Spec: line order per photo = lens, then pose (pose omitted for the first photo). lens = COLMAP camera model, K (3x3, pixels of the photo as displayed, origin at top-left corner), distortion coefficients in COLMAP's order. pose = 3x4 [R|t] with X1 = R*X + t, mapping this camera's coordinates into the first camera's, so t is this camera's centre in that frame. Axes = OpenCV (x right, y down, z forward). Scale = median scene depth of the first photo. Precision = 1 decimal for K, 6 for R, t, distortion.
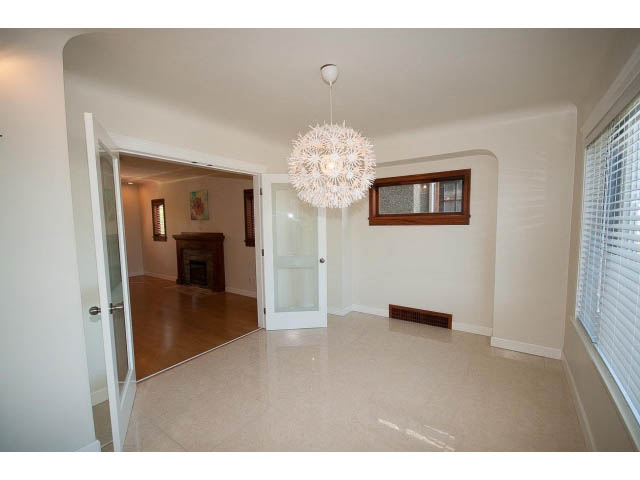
lens RADIAL K [[282.8, 0, 321.5], [0, 282.8, 244.4], [0, 0, 1]] dist [0.000097, 0.000005]
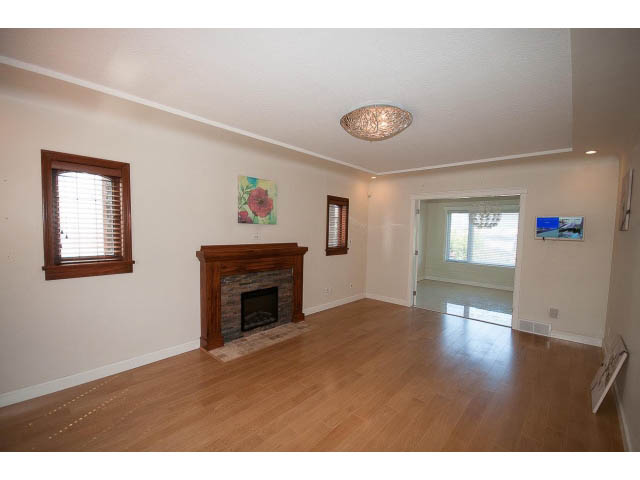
lens RADIAL K [[282.8, 0, 321.5], [0, 282.8, 244.4], [0, 0, 1]] dist [0.000097, 0.000005]
pose [[0.128056, -0.042861, 0.990840, -1.042110], [0.050439, 0.998054, 0.036654, -0.057804], [-0.990484, 0.045283, 0.129968, 0.785120]]
